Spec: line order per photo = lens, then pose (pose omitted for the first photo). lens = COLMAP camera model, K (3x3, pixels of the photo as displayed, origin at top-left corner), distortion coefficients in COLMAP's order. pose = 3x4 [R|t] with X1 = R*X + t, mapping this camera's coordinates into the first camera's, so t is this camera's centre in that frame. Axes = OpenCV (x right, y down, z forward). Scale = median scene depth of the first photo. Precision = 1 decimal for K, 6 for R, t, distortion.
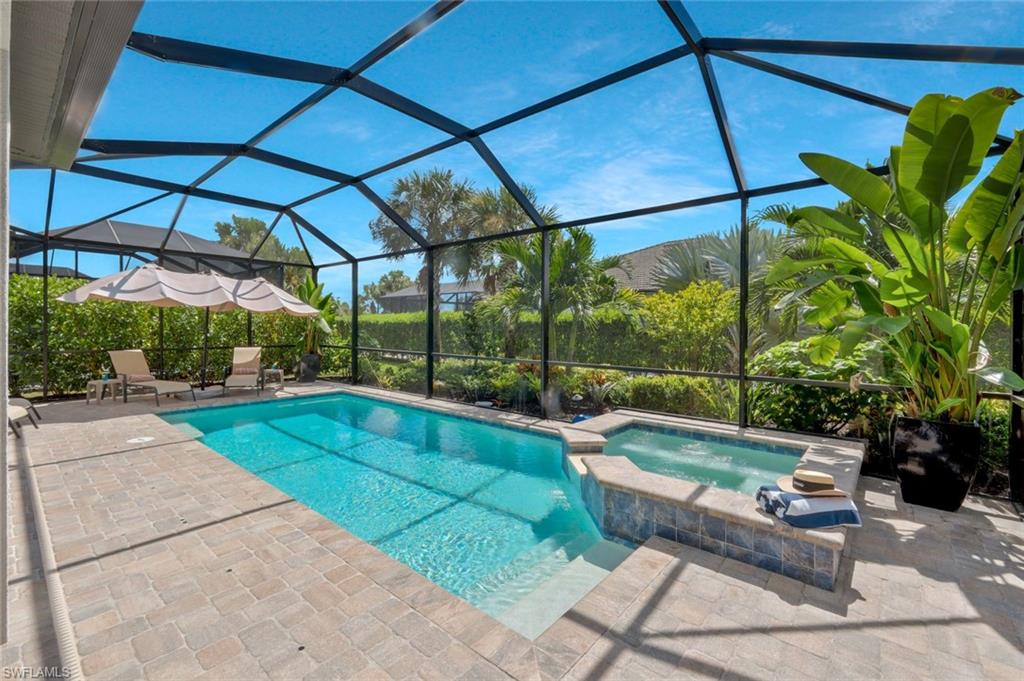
lens RADIAL K [[443.5, 0, 510.2], [0, 443.5, 333.4], [0, 0, 1]] dist [0.000891, 0.000338]
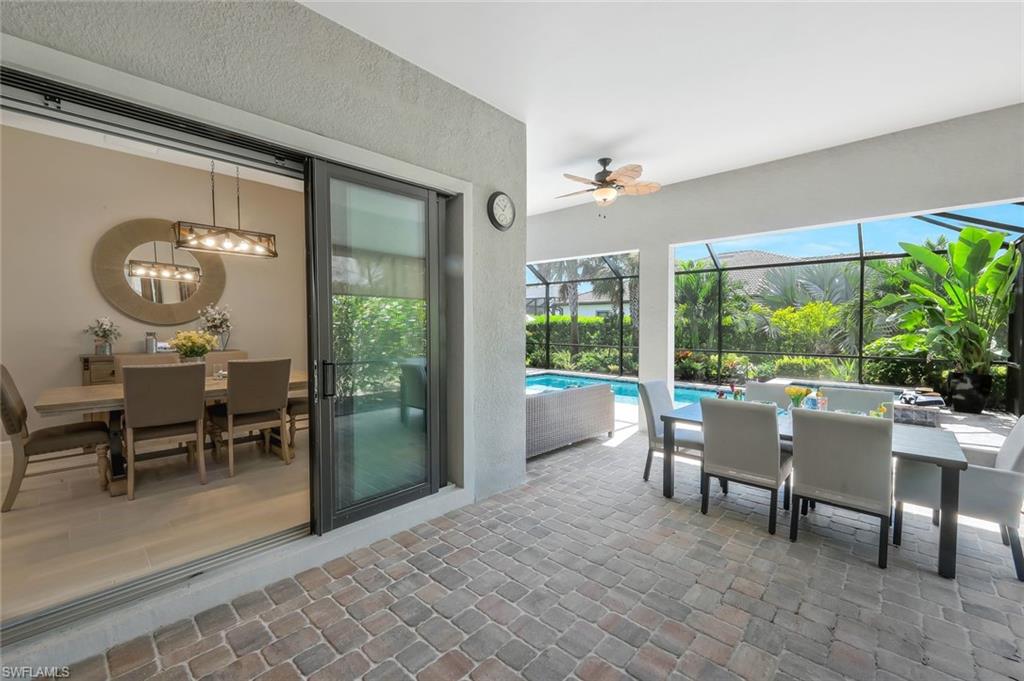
lens RADIAL K [[429.0, 0, 512.0], [0, 429.0, 340.5], [0, 0, 1]] dist [0.007493, -0.000077]
pose [[0.999640, -0.005290, -0.026287, -1.055235], [0.005839, 0.999765, 0.020873, -0.020316], [0.026170, -0.021019, 0.999437, -1.006155]]
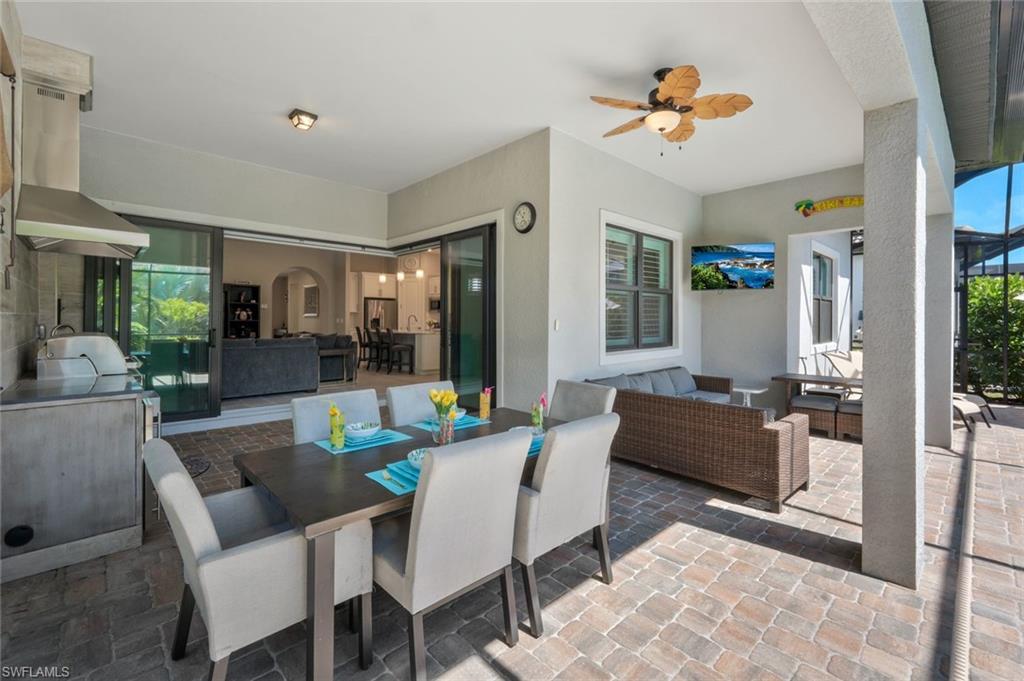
lens RADIAL K [[435.7, 0, 512.9], [0, 435.7, 335.6], [0, 0, 1]] dist [0.001701, -0.000026]
pose [[-0.087132, 0.024093, -0.995905, 0.065385], [-0.019866, 0.999467, 0.025918, 0.002854], [0.995999, 0.022043, -0.086607, 0.007198]]
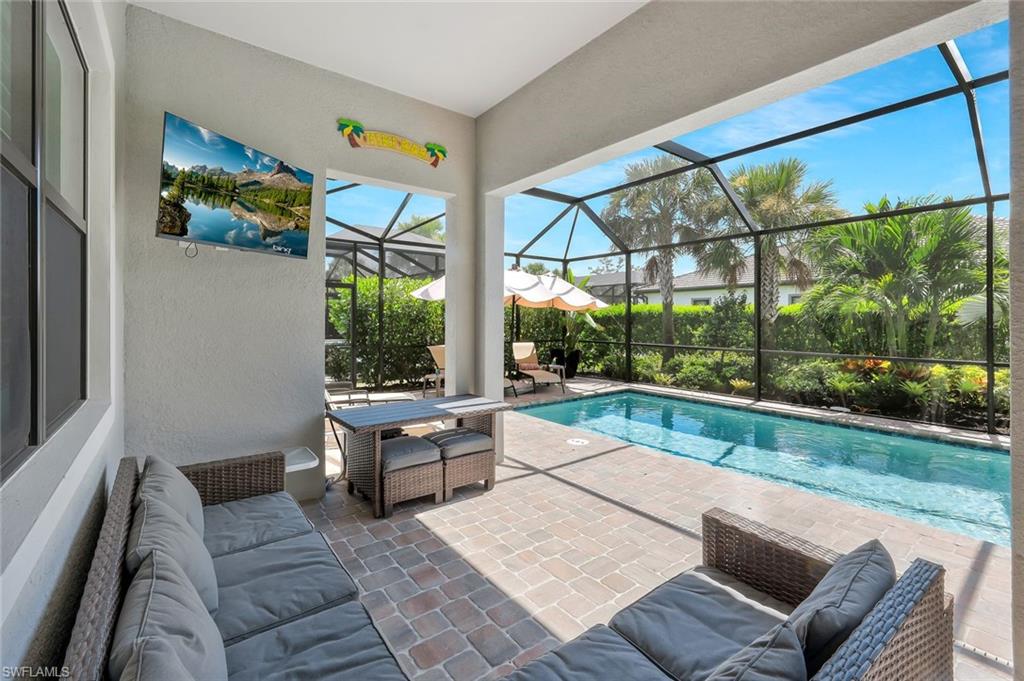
lens RADIAL K [[441.4, 0, 511.8], [0, 441.4, 327.2], [0, 0, 1]] dist [0.001174, 0.000064]
pose [[0.979718, -0.005484, -0.200308, -0.995450], [0.006086, 0.999979, 0.002394, -0.015463], [0.200291, -0.003565, 0.979730, 0.043328]]
